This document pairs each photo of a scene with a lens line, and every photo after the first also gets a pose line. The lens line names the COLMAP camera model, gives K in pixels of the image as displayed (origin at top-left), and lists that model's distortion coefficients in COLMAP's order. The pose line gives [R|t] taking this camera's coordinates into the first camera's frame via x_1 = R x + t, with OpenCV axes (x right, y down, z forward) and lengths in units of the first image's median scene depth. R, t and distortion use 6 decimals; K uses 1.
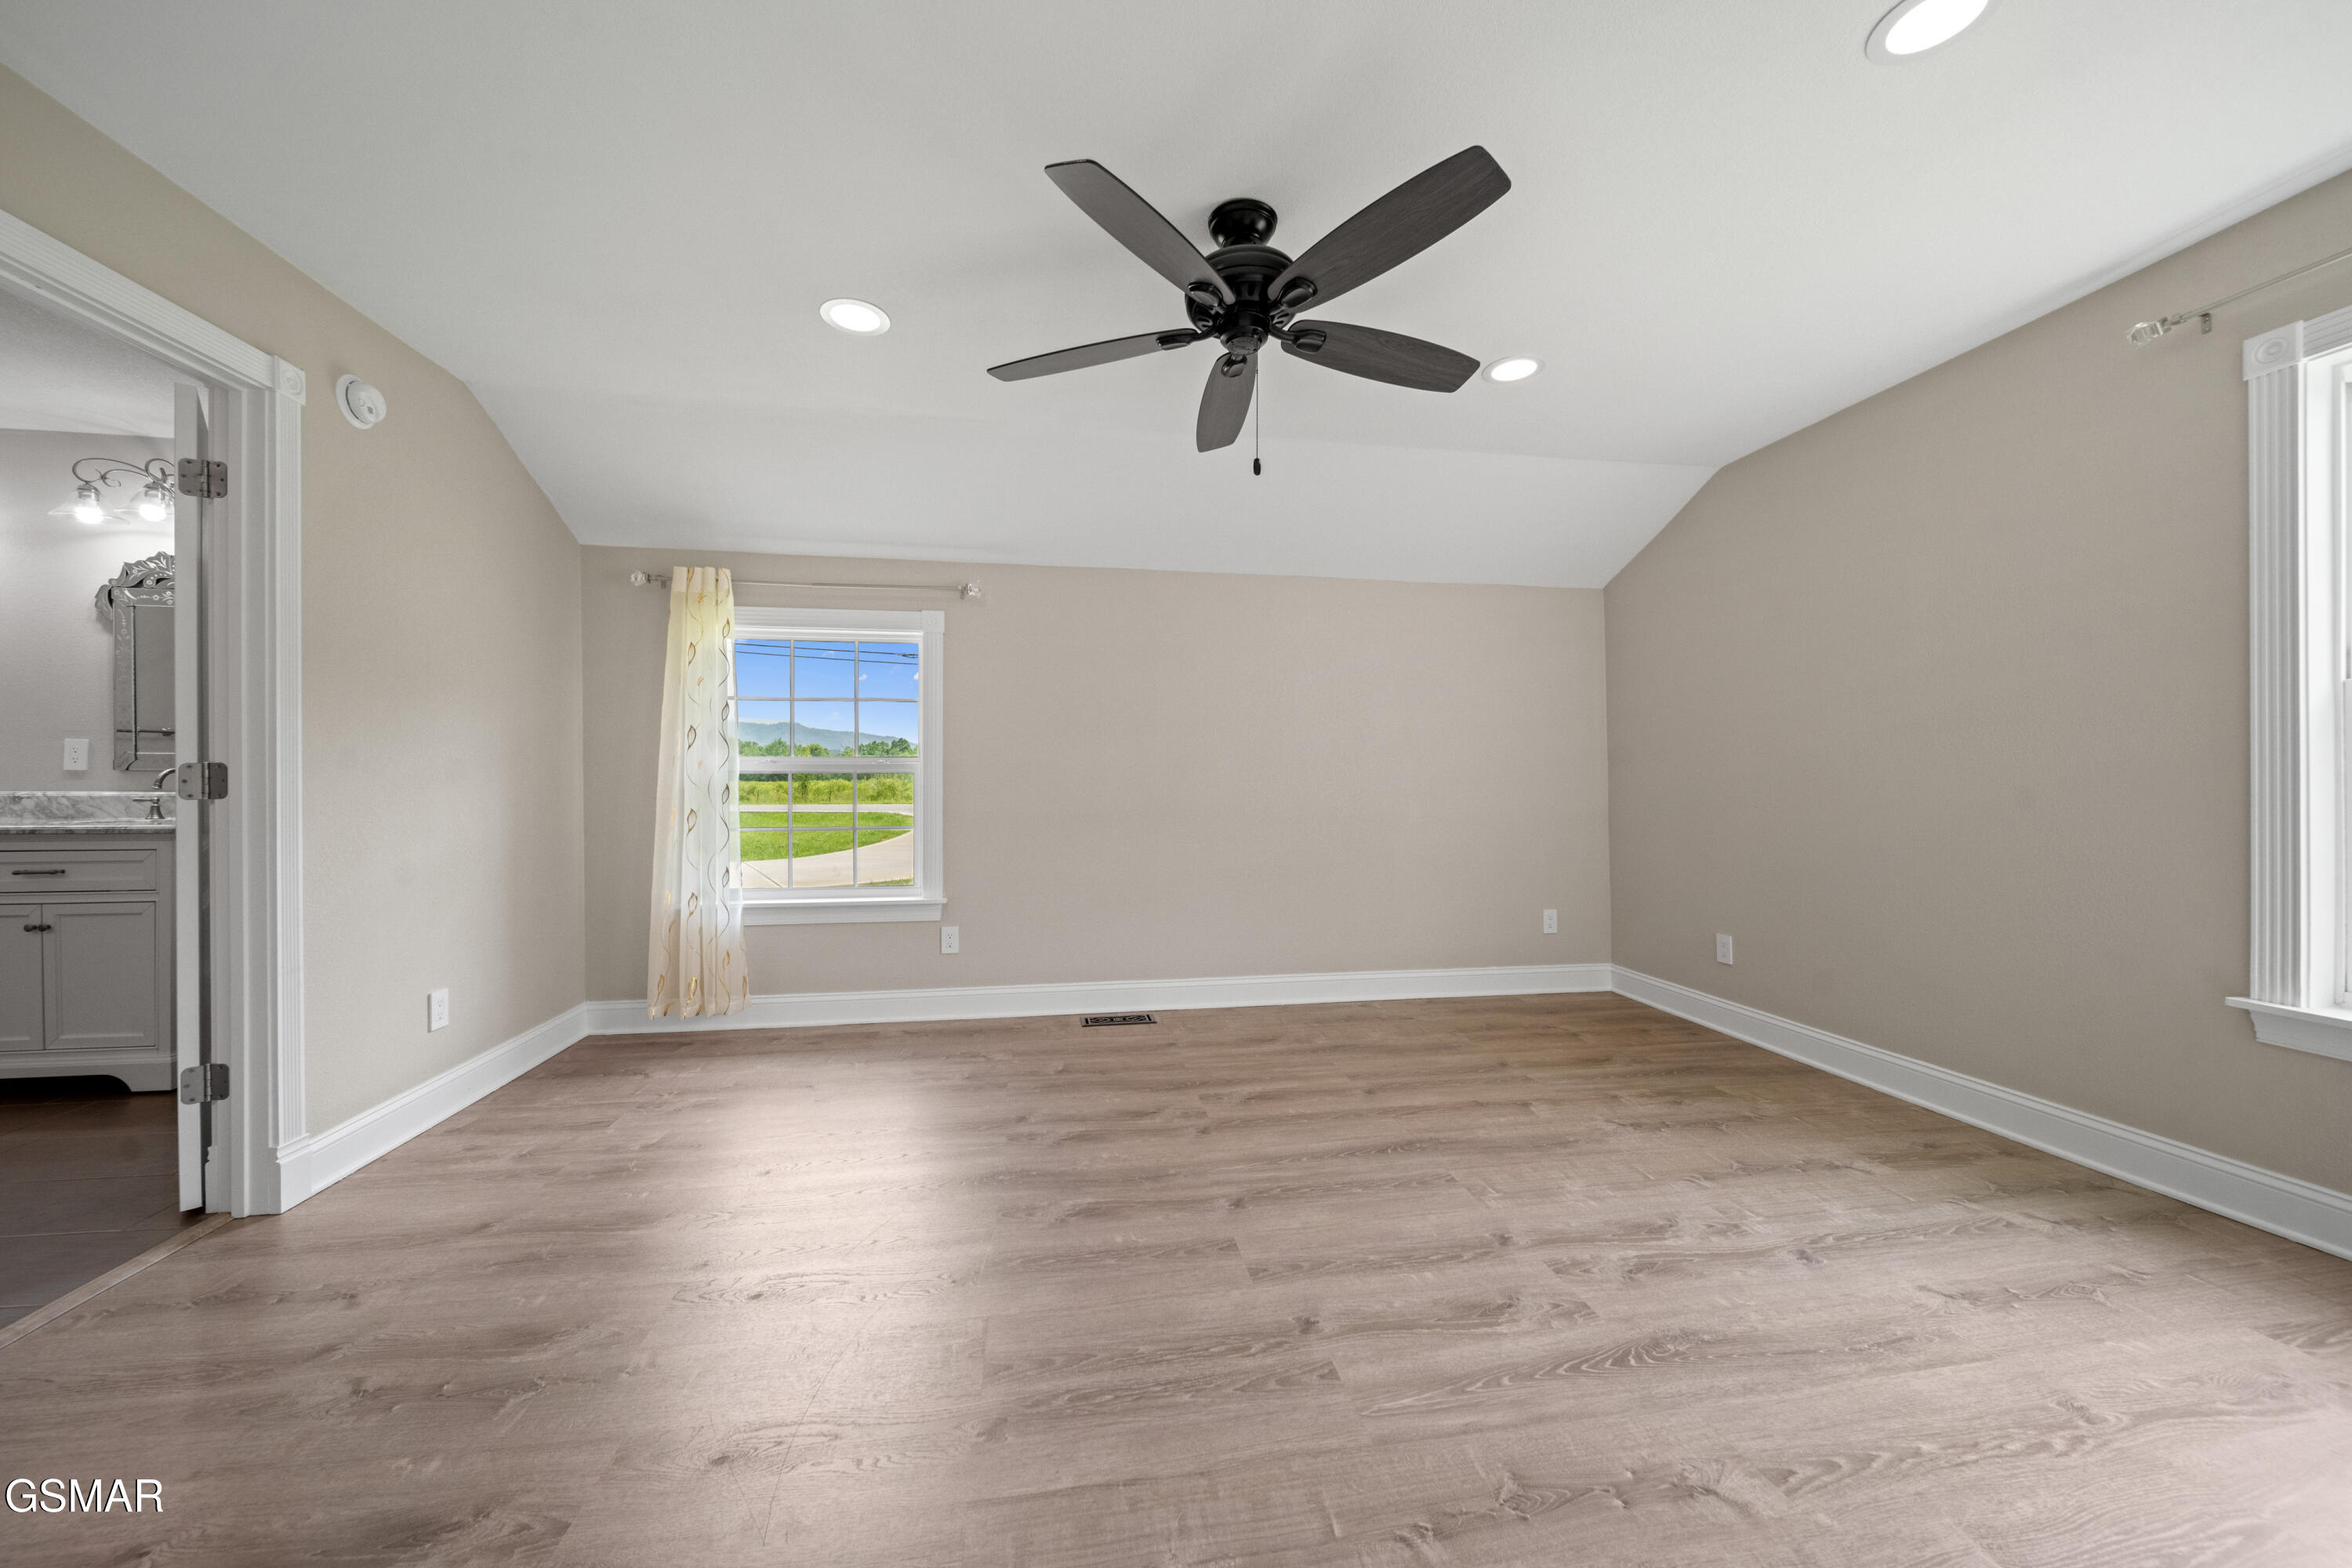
lens RADIAL K [[826.4, 0, 1171.3], [0, 826.4, 775.5], [0, 0, 1]] dist [0.001408, -0.002458]
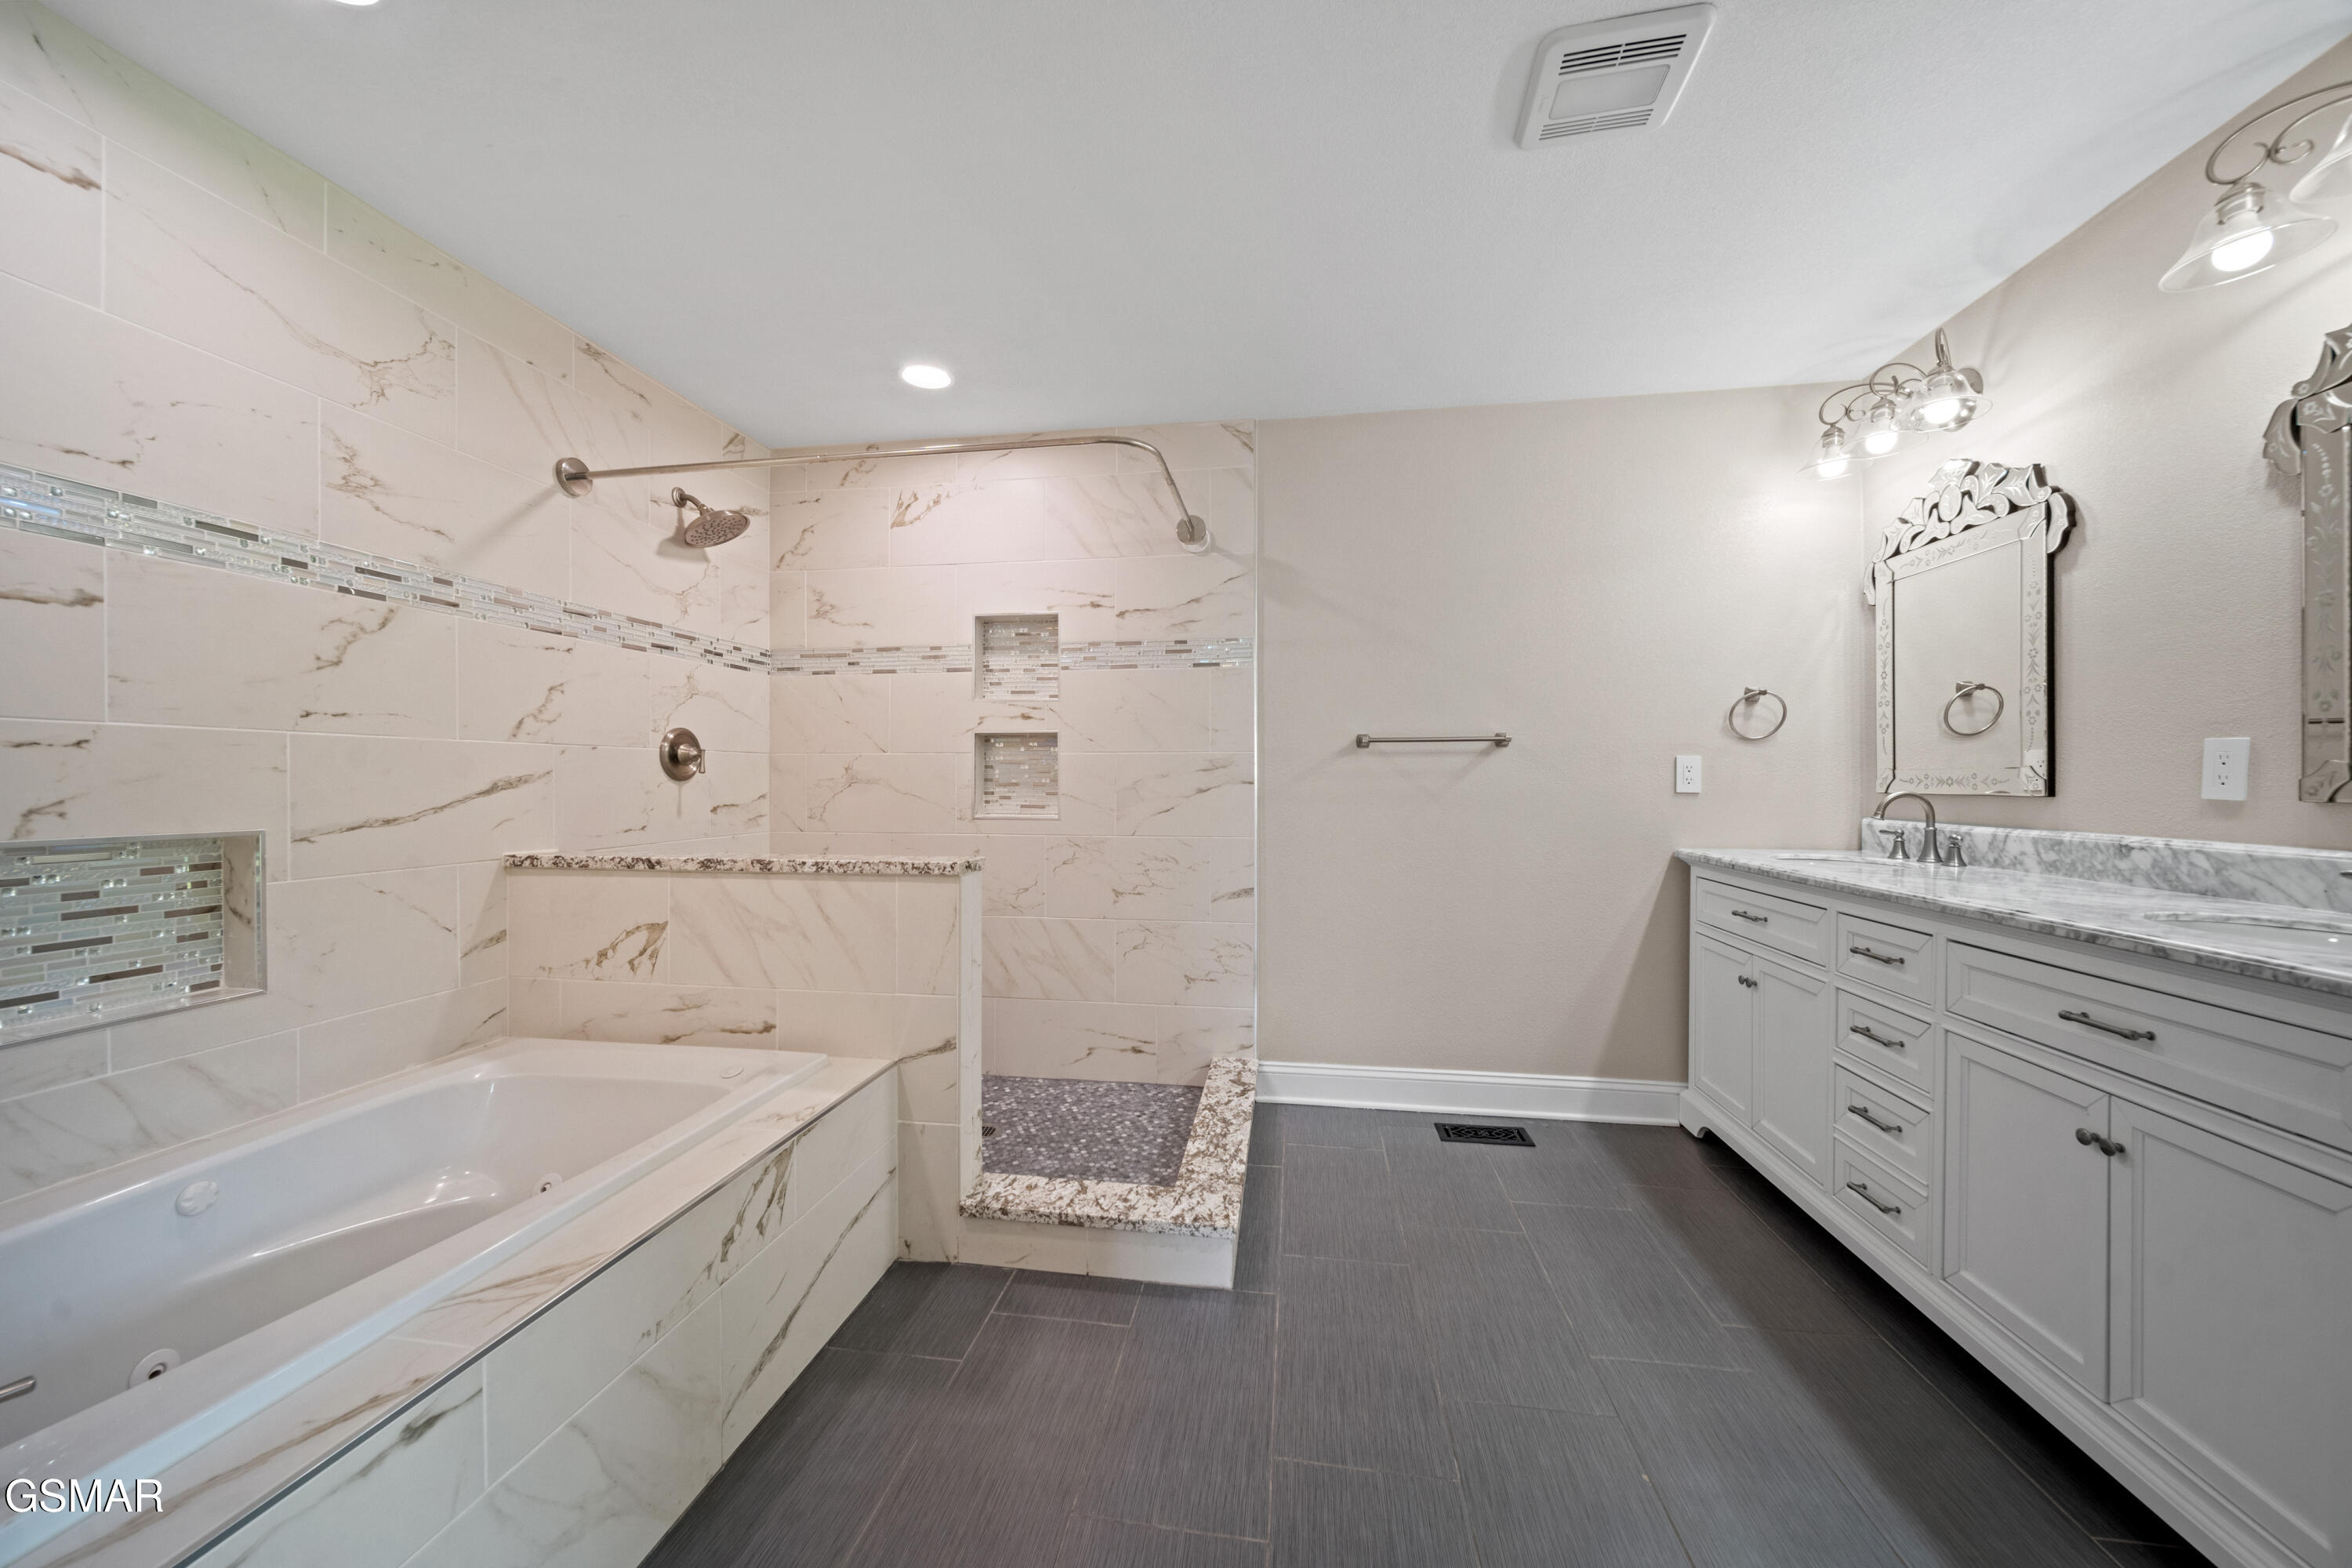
lens RADIAL K [[820.9, 0, 1176.0], [0, 820.9, 784.0], [0, 0, 1]] dist [-0.000864, -0.000405]
pose [[-0.314049, 0.004437, -0.949396, -0.705053], [-0.002376, 0.999982, 0.005459, -0.018836], [0.949404, 0.003970, -0.314033, 0.589046]]
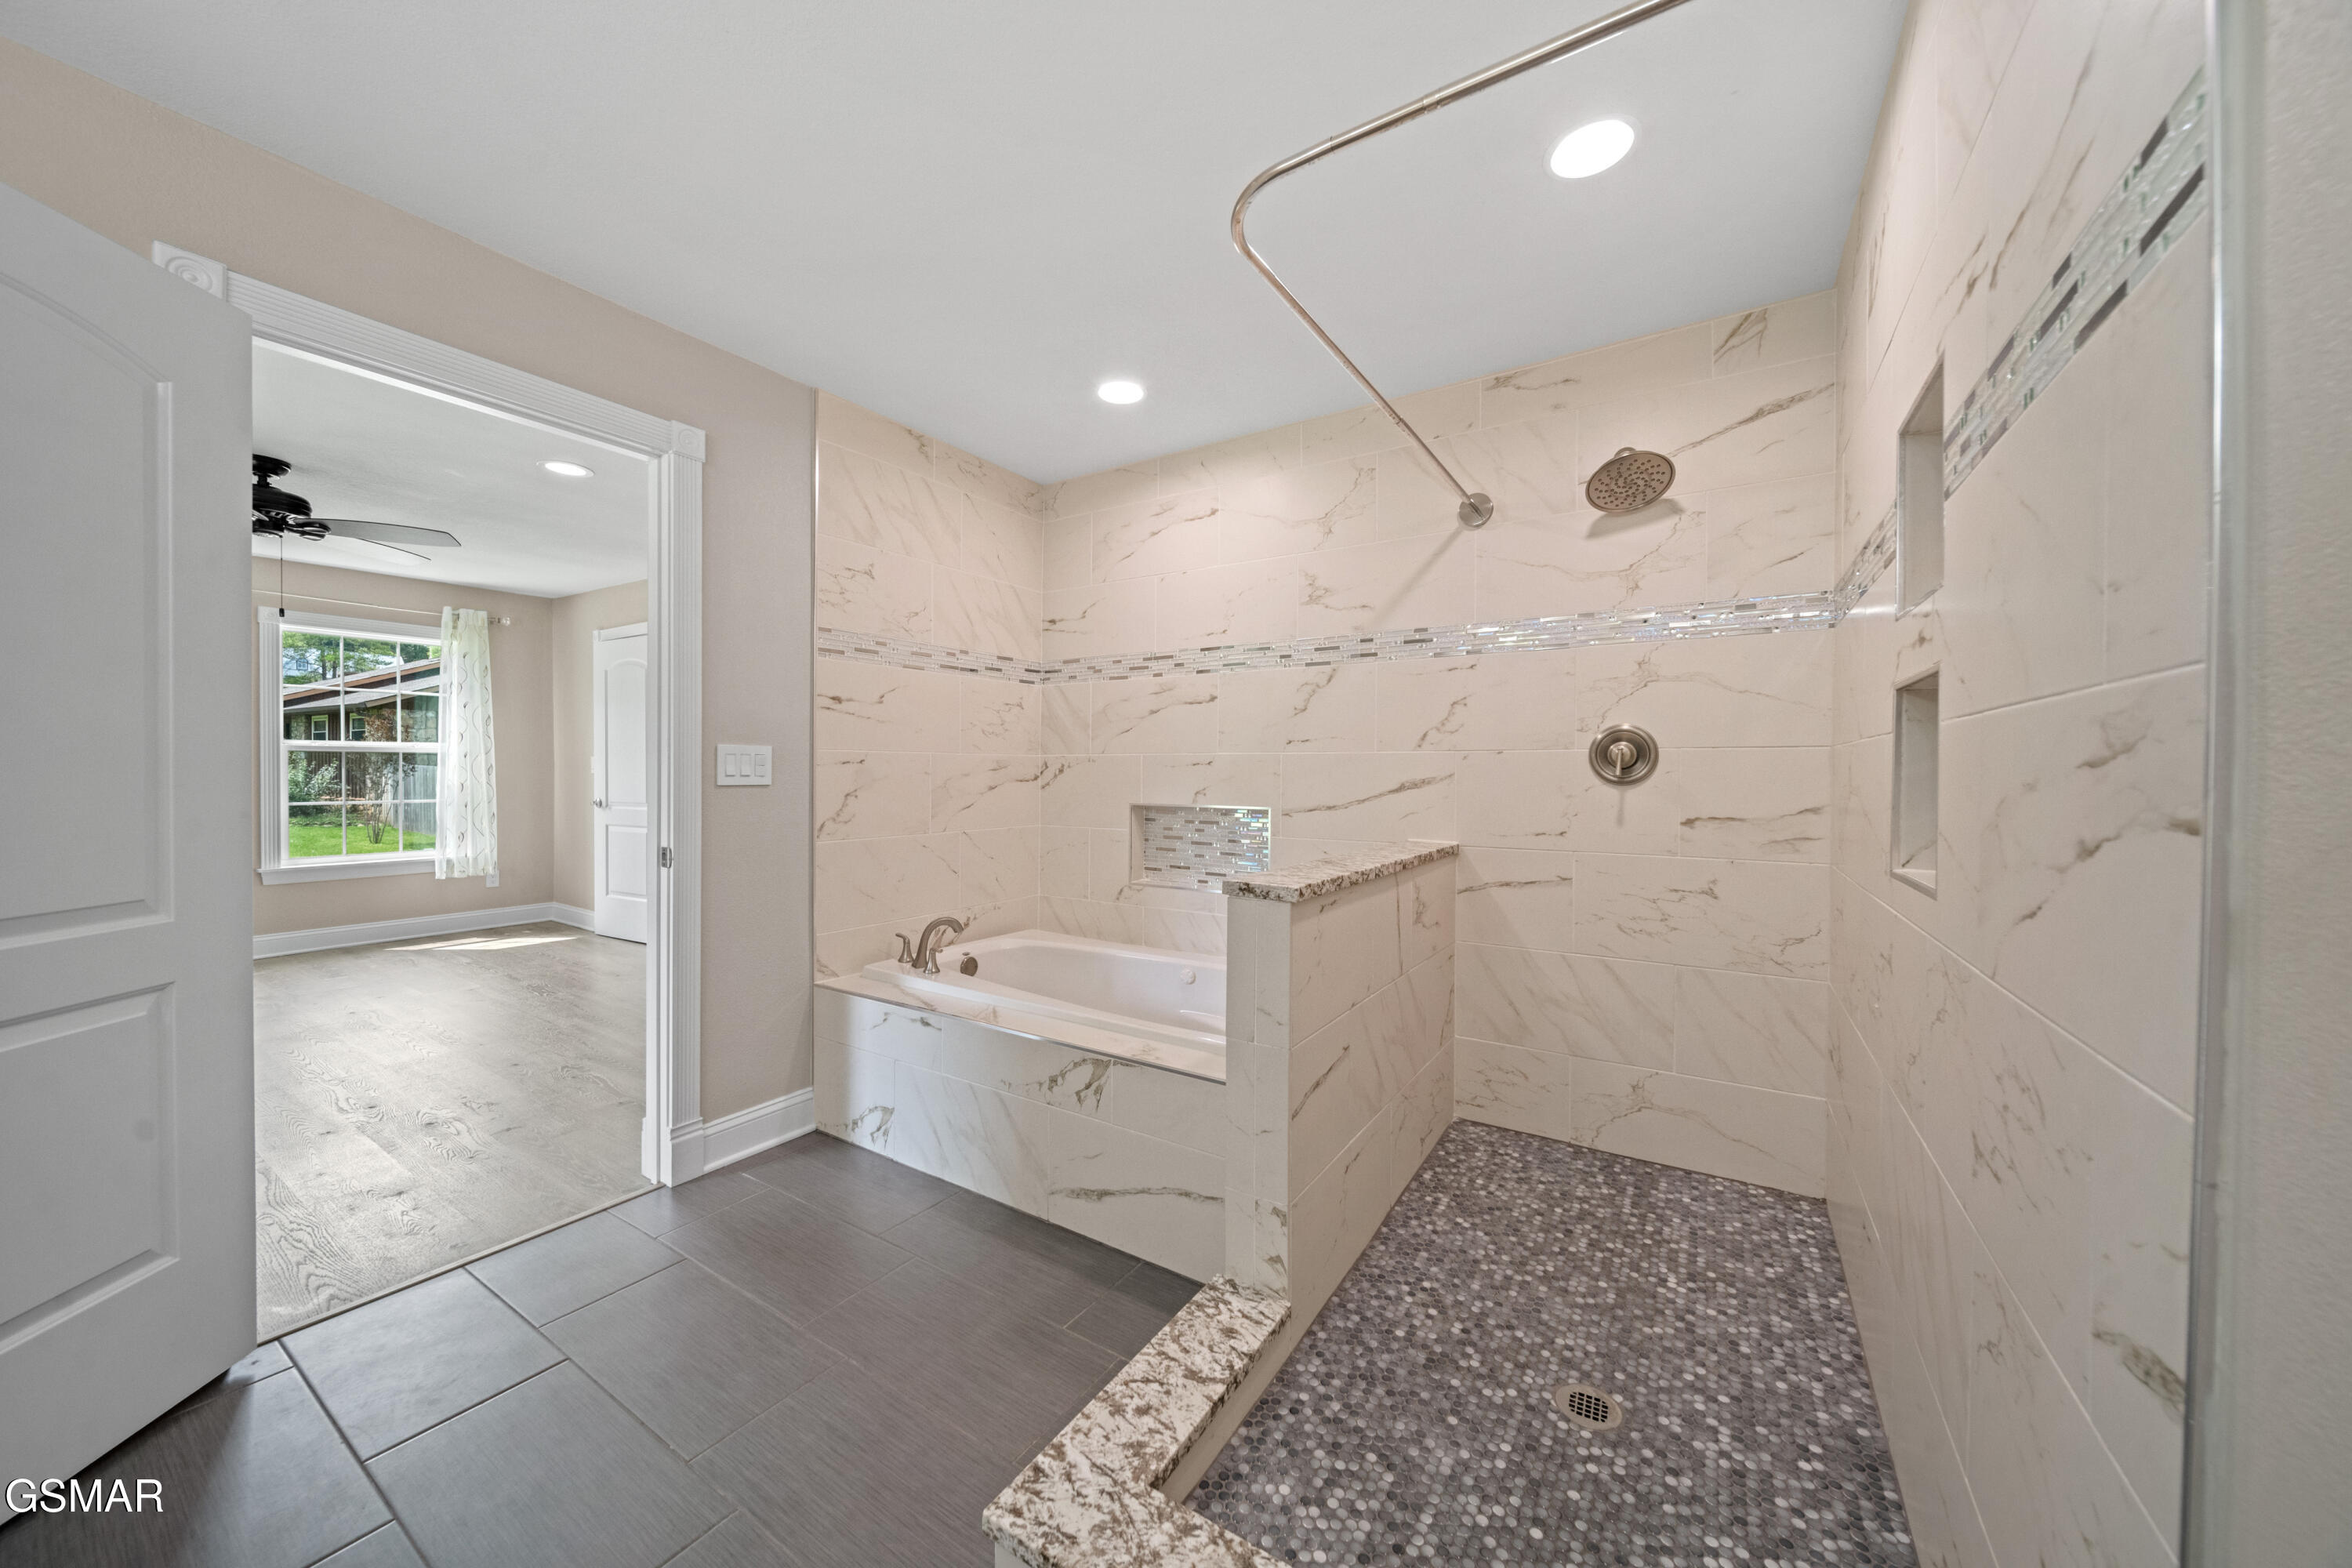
lens RADIAL K [[826.4, 0, 1171.3], [0, 826.4, 775.5], [0, 0, 1]] dist [0.001408, -0.002458]
pose [[-0.734408, -0.007480, 0.678667, -1.606346], [-0.005476, 0.999972, 0.005095, -0.026582], [-0.678686, 0.000025, -0.734428, 0.660262]]
